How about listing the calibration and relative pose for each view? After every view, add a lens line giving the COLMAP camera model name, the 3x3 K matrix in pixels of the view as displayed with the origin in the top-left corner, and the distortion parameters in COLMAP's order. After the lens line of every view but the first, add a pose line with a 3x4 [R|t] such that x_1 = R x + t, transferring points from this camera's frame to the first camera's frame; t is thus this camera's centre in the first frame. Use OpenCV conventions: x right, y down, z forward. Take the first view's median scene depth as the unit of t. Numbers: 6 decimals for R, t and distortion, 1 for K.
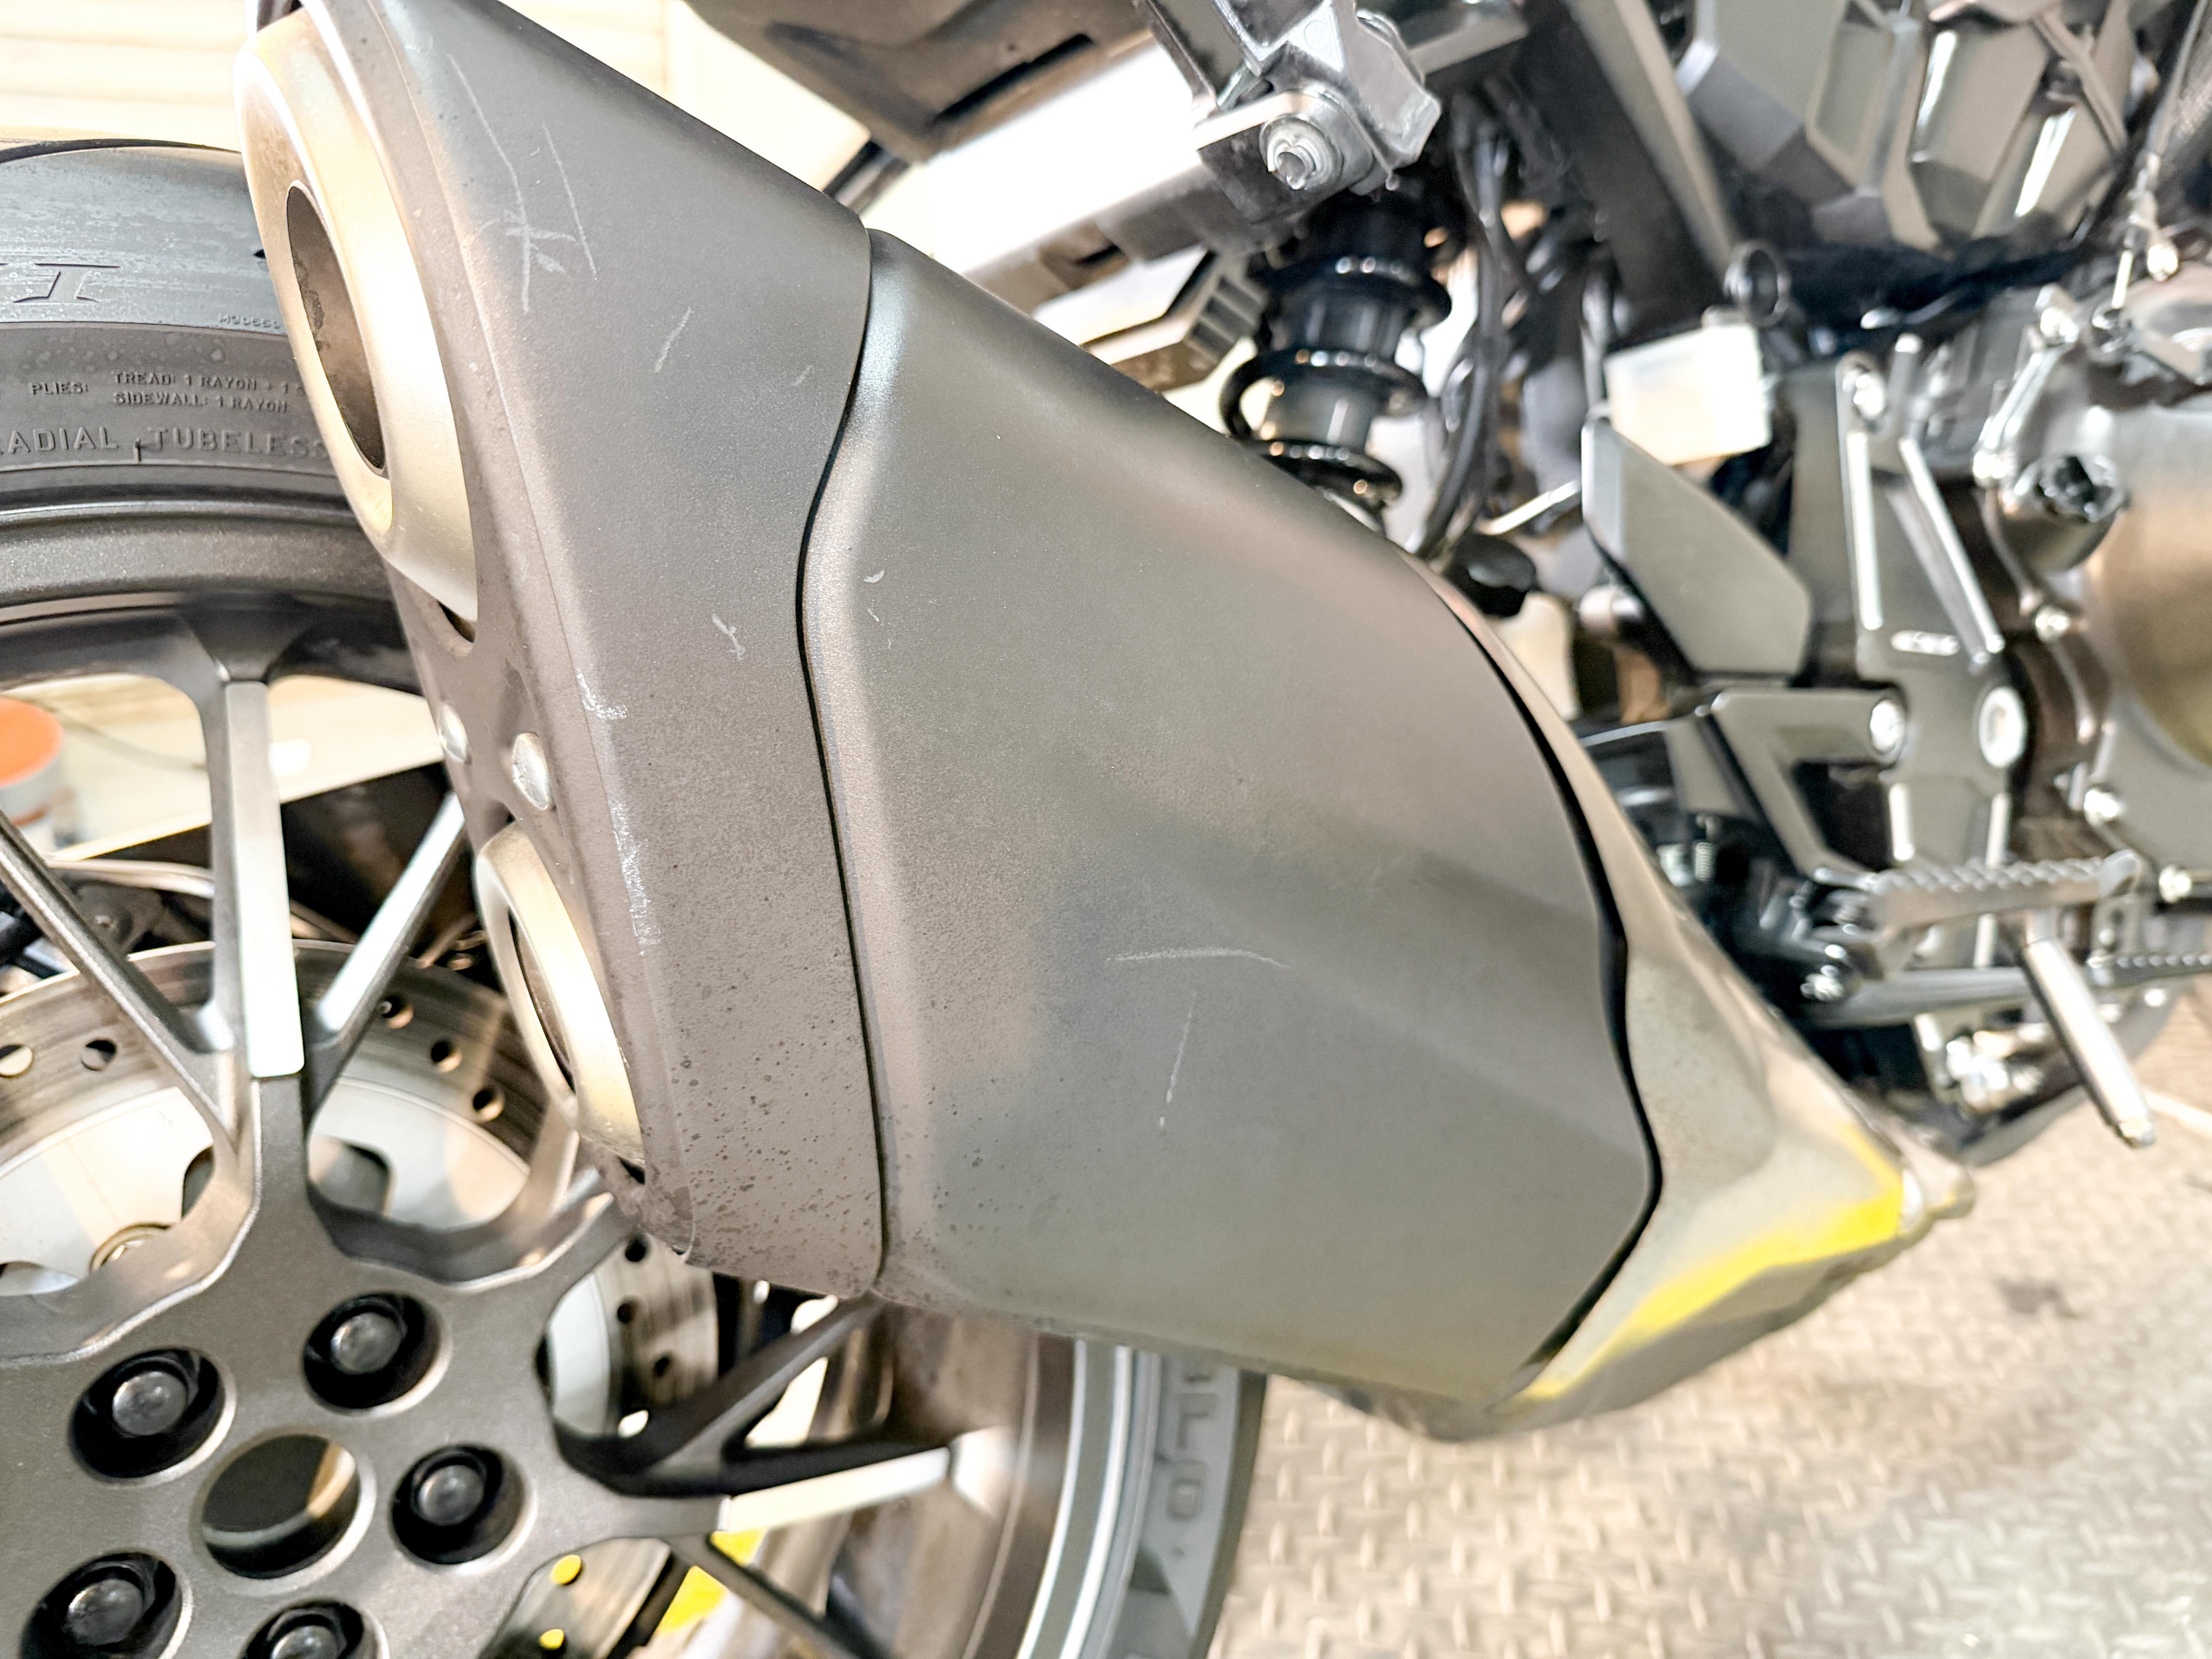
lens RADIAL K [[1609.3, 0, 1098.5], [0, 1609.3, 830.1], [0, 0, 1]] dist [-0.047133, 0.050934]
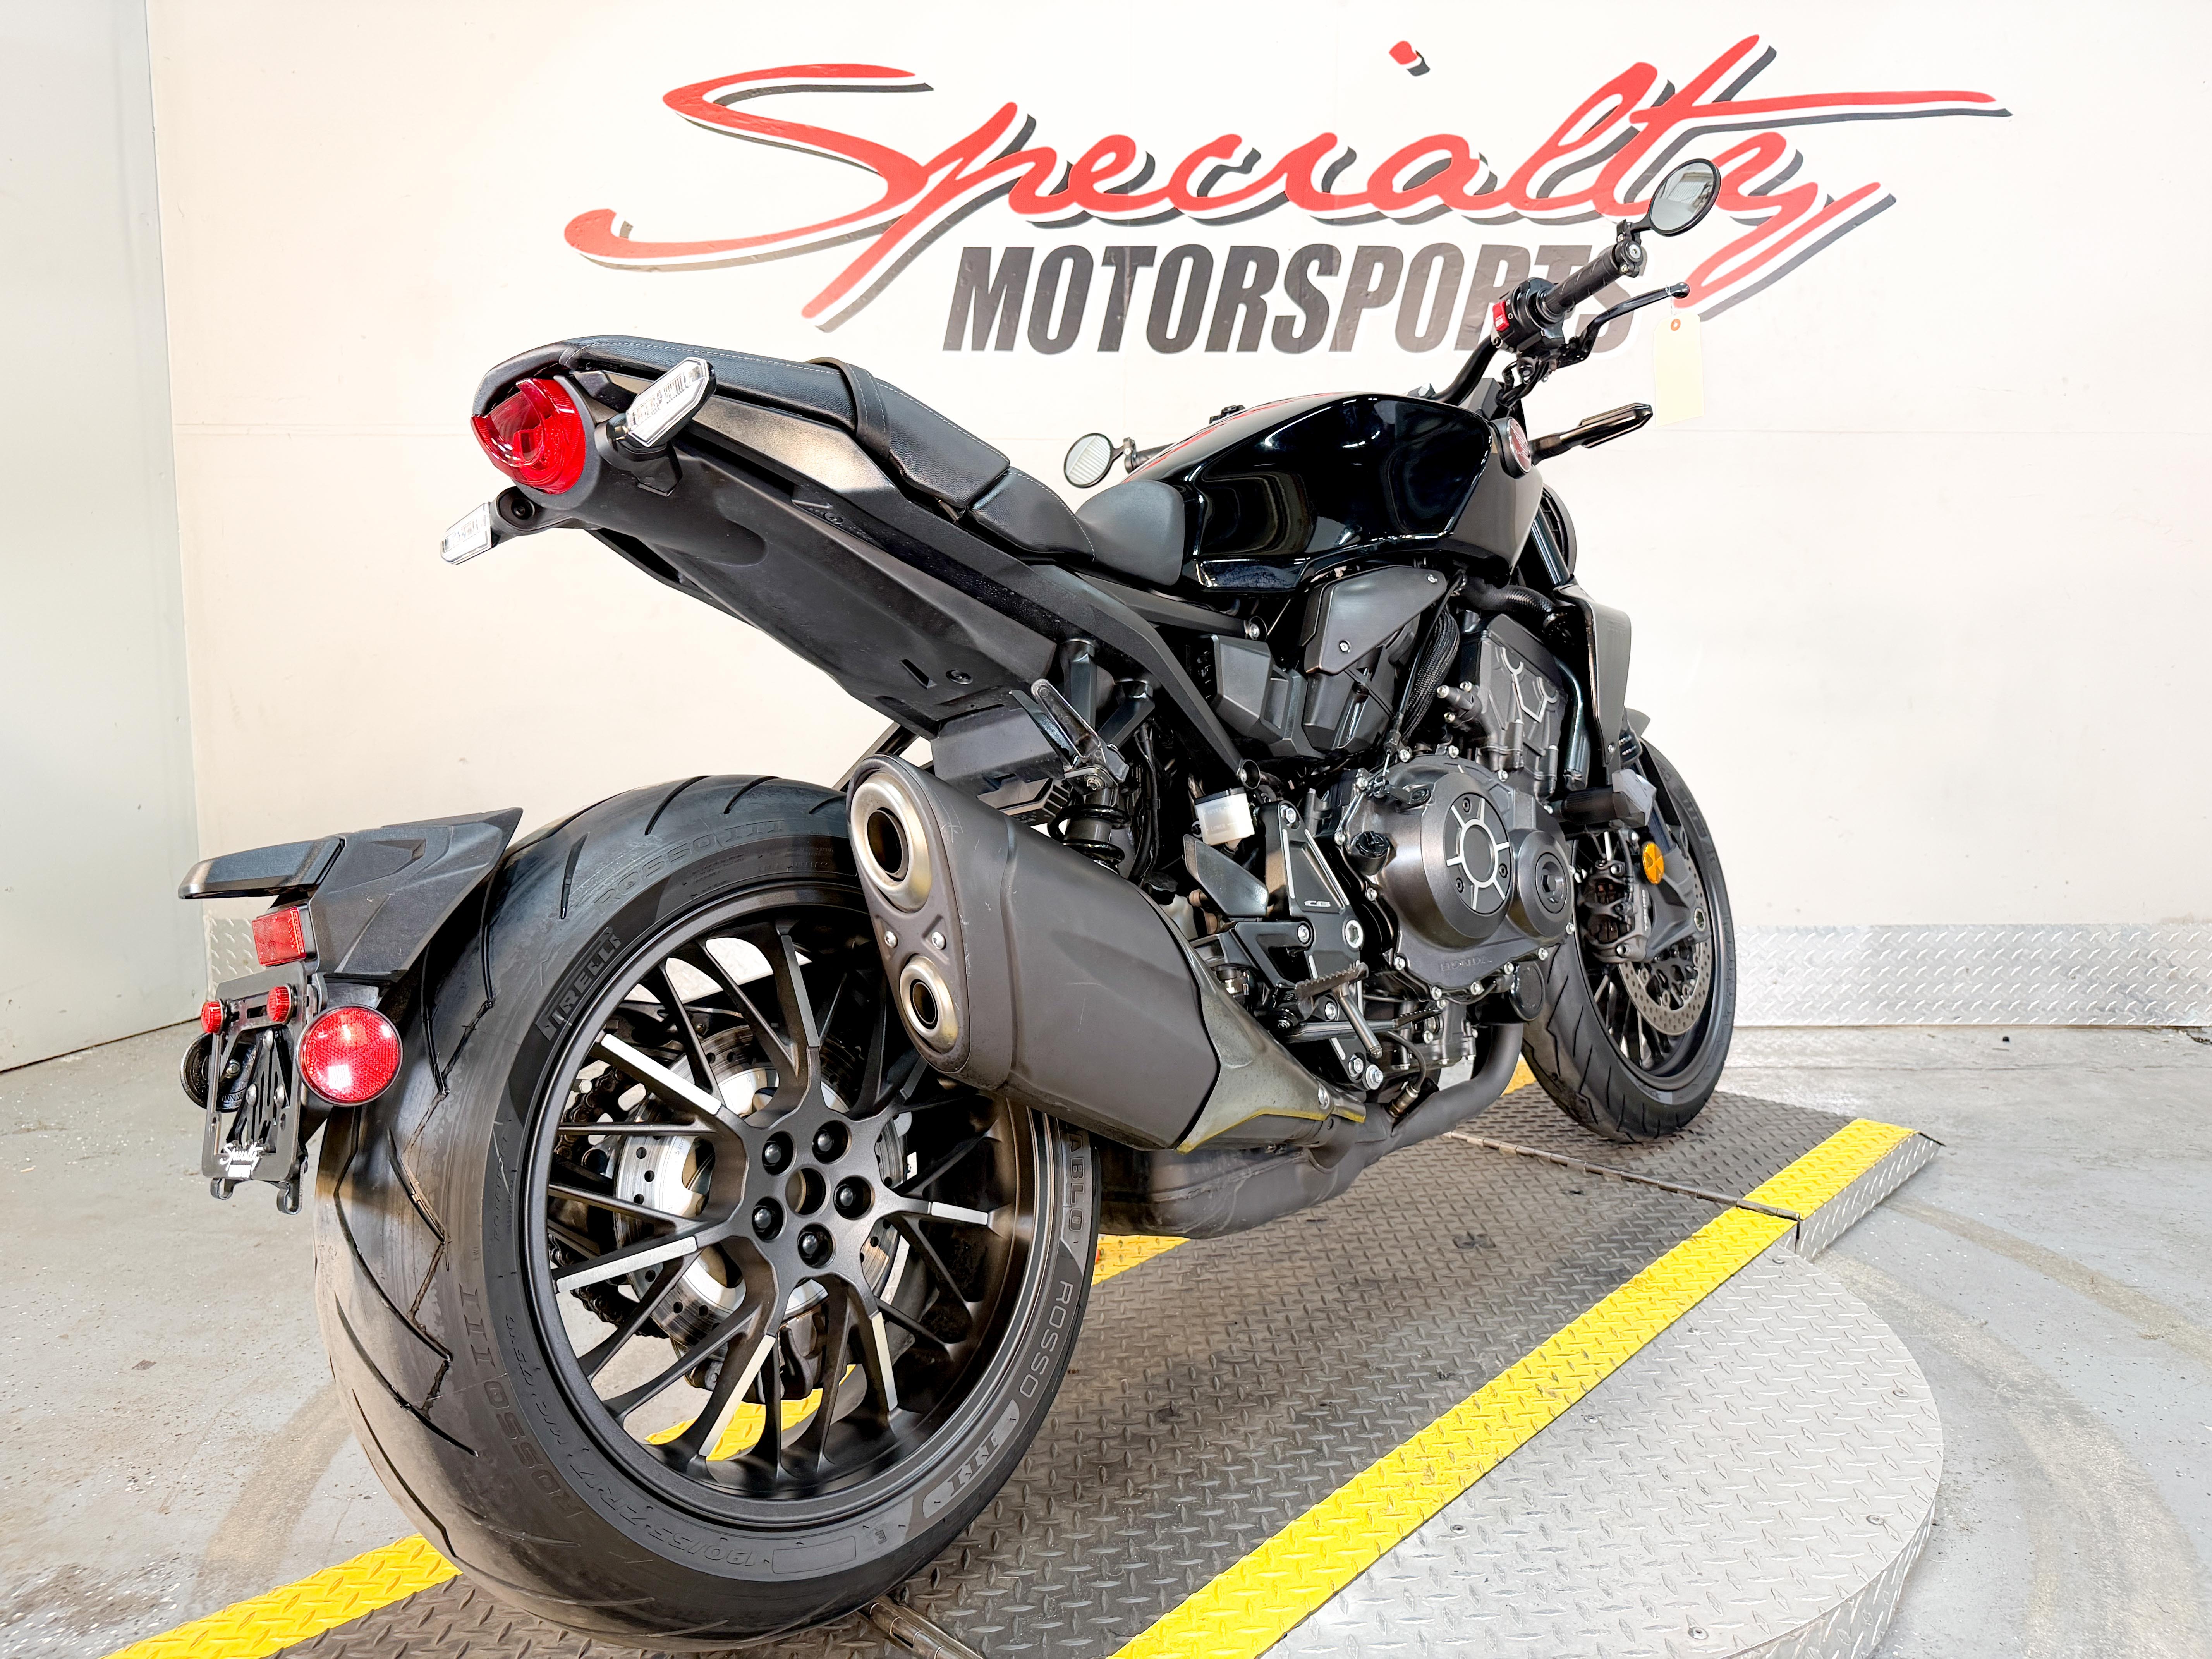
lens RADIAL K [[1609.3, 0, 1098.5], [0, 1609.3, 830.1], [0, 0, 1]] dist [-0.047133, 0.050934]
pose [[0.984845, -0.043885, 0.167791, -0.301461], [0.076564, 0.978093, -0.193576, 0.257316], [-0.155620, 0.203489, 0.966631, -1.593738]]
